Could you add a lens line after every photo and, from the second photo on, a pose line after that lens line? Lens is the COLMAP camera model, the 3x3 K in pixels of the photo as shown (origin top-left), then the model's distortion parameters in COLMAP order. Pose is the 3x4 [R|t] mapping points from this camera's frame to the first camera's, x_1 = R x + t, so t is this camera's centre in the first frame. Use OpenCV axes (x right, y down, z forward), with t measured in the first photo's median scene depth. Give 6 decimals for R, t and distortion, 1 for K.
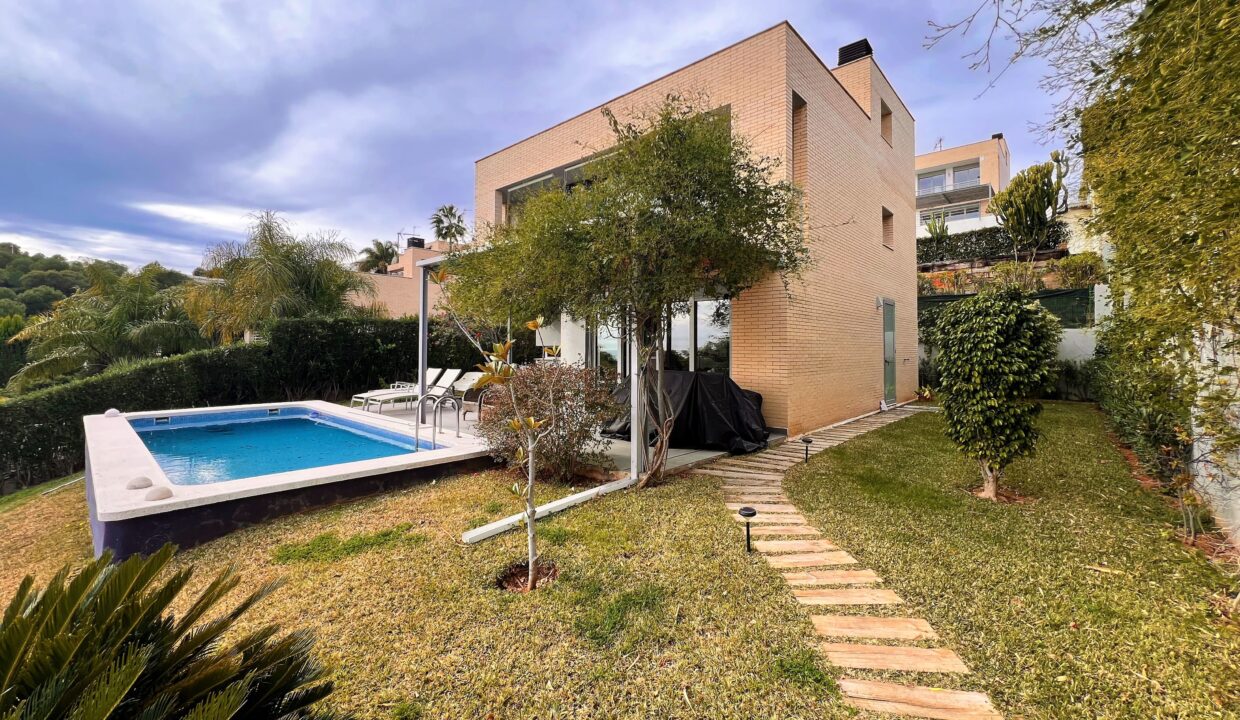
lens RADIAL K [[498.7, 0, 613.5], [0, 498.7, 338.4], [0, 0, 1]] dist [-0.004452, 0.000484]
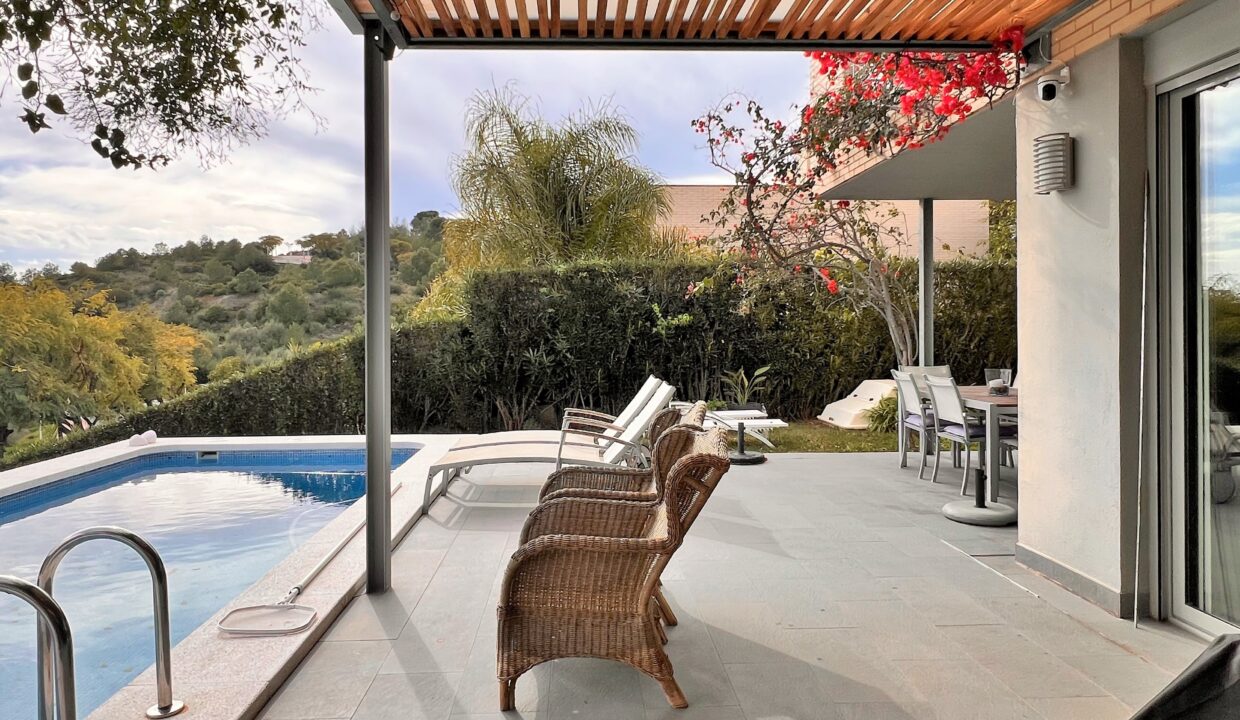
lens RADIAL K [[774.8, 0, 611.3], [0, 774.8, 315.8], [0, 0, 1]] dist [-0.003746, 0.001149]
pose [[0.709625, -0.018275, -0.704343, 0.008137], [0.026256, 0.999655, 0.000515, 0.010493], [0.704091, -0.018859, 0.709860, 0.447189]]
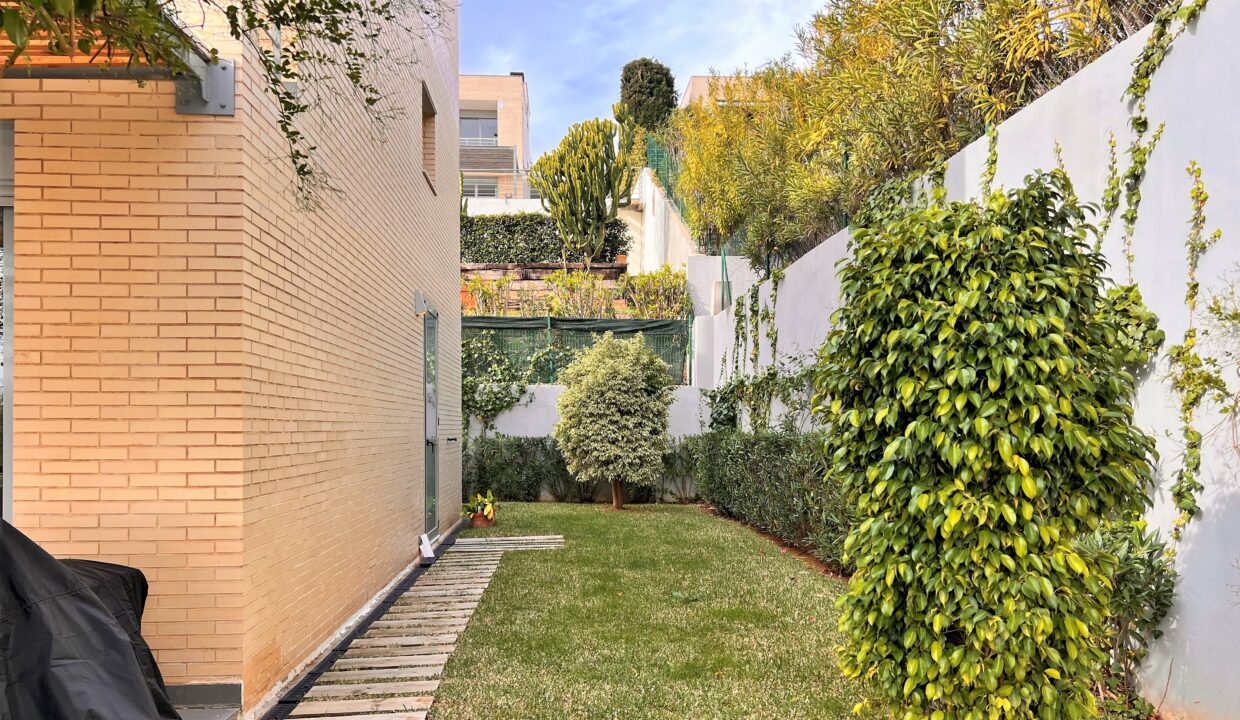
lens RADIAL K [[928.1, 0, 619.4], [0, 928.1, 428.8], [0, 0, 1]] dist [0.044963, -0.022181]
pose [[0.691860, -0.007812, 0.721989, 0.057202], [-0.007437, 0.999811, 0.017945, 0.013166], [-0.721993, -0.017785, 0.691671, 0.241972]]
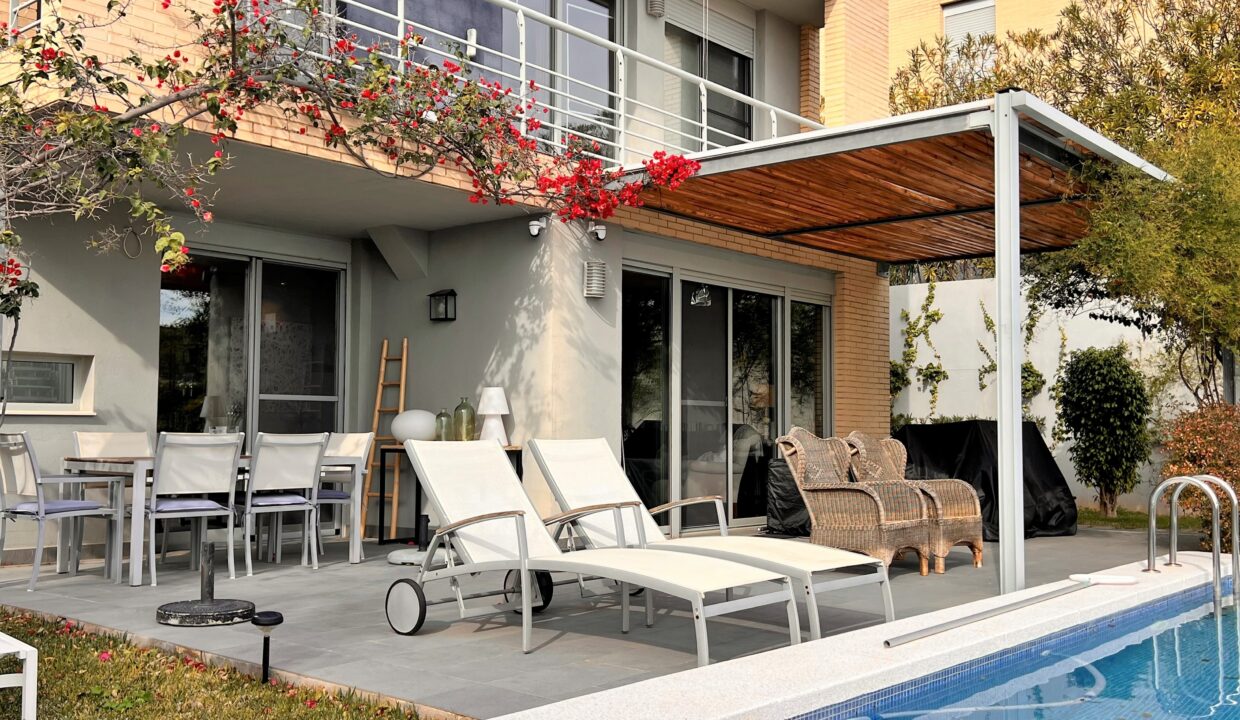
lens RADIAL K [[1173.1, 0, 615.7], [0, 1173.1, 359.0], [0, 0, 1]] dist [0.042207, 0.000000]
pose [[-0.032334, 0.054360, 0.997998, -0.651767], [-0.032214, 0.997944, -0.055400, 0.039886], [-0.998958, -0.033941, -0.030516, 0.725119]]
